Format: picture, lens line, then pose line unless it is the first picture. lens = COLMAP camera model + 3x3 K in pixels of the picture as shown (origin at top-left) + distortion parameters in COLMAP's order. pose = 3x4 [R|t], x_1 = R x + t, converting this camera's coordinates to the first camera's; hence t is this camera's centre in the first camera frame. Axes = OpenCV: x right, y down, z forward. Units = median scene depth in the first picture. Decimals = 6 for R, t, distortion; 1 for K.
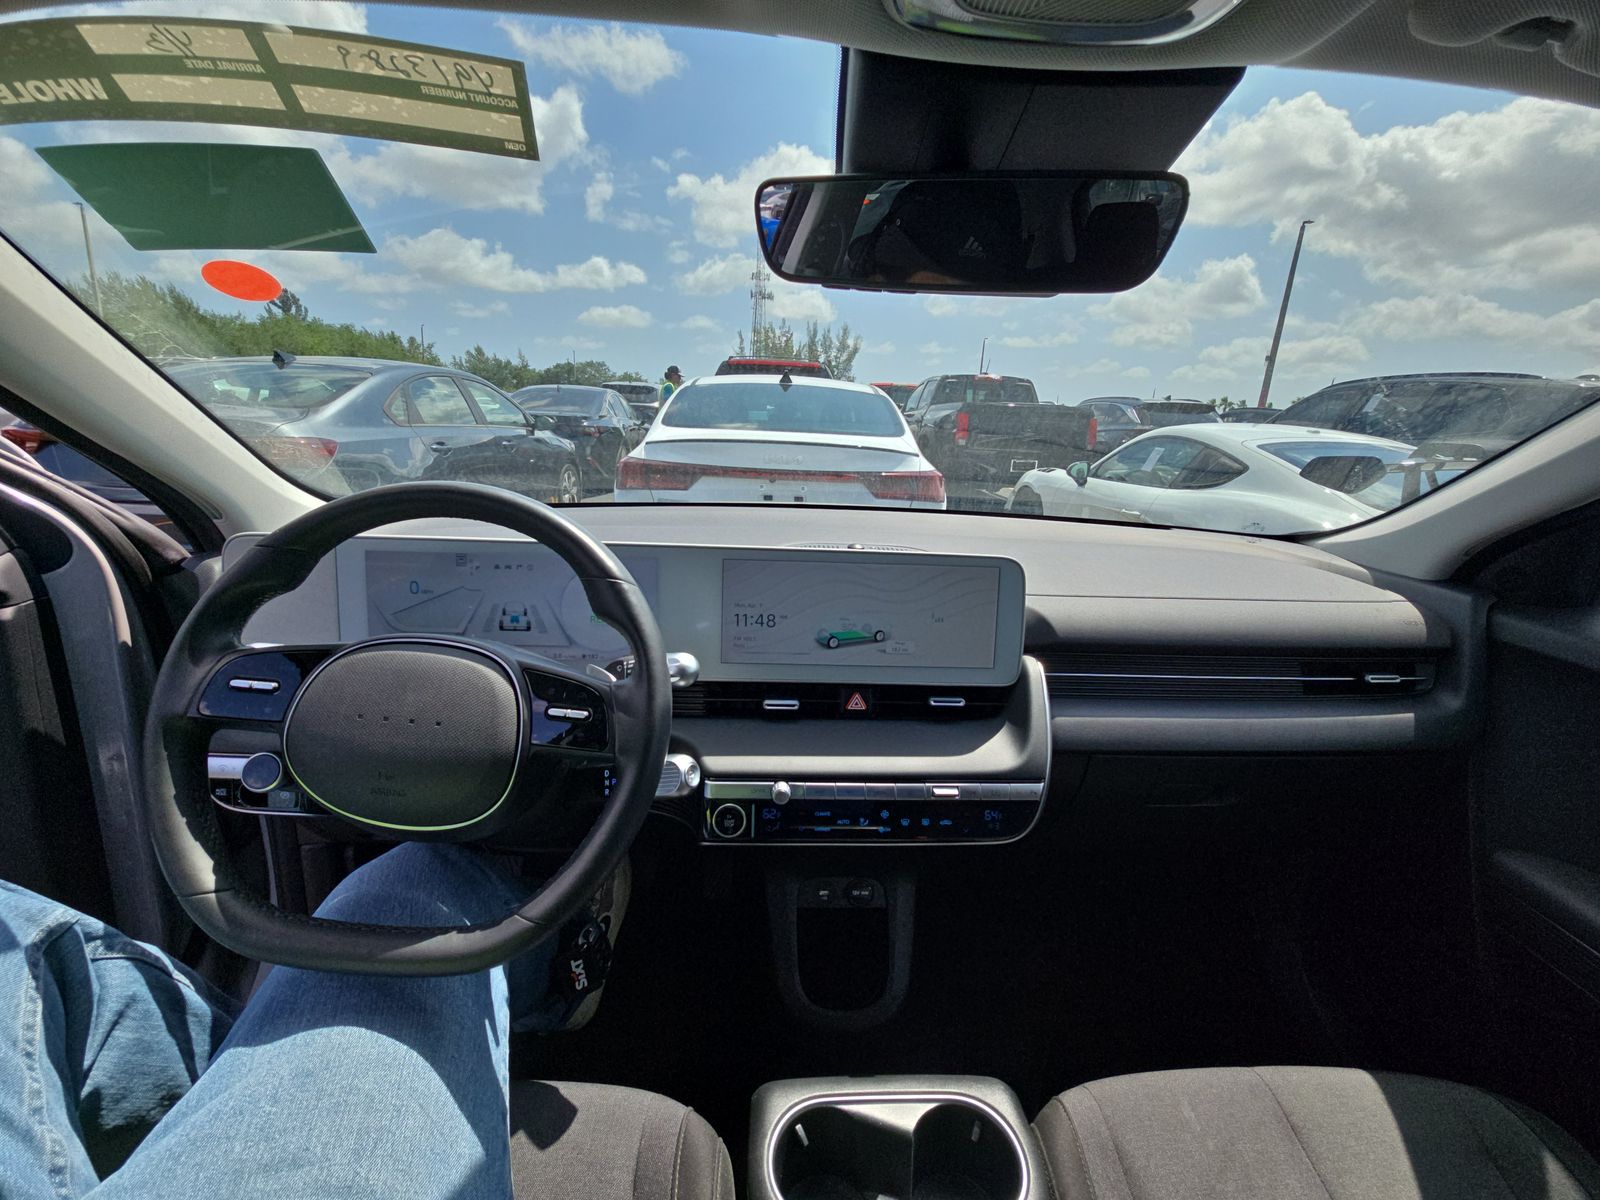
lens RADIAL K [[660.4, 0, 802.7], [0, 660.4, 569.3], [0, 0, 1]] dist [-0.000938, -0.000182]
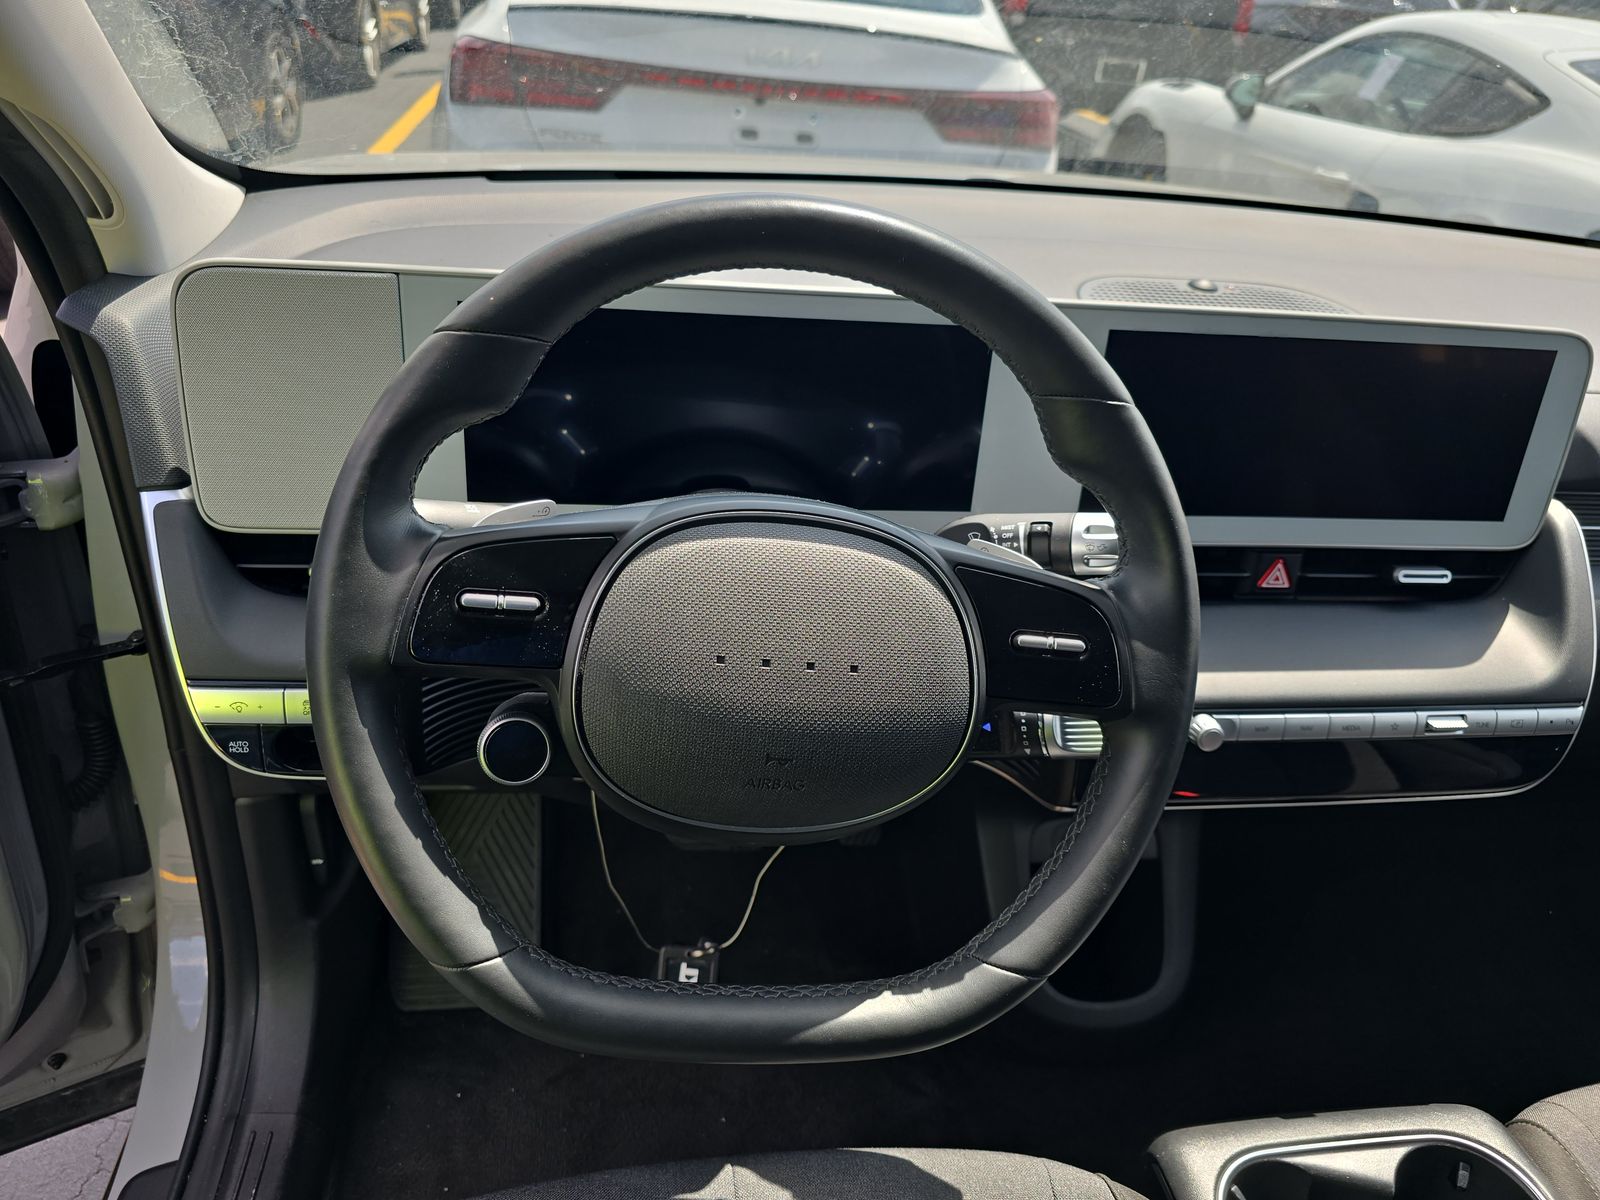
lens RADIAL K [[1102.5, 0, 767.5], [0, 1102.5, 591.4], [0, 0, 1]] dist [0.059128, -0.063642]
pose [[0.994609, -0.004548, 0.103593, -0.477891], [-0.026278, 0.955369, 0.294245, -0.067616], [-0.100307, -0.295381, 0.950099, 0.092146]]
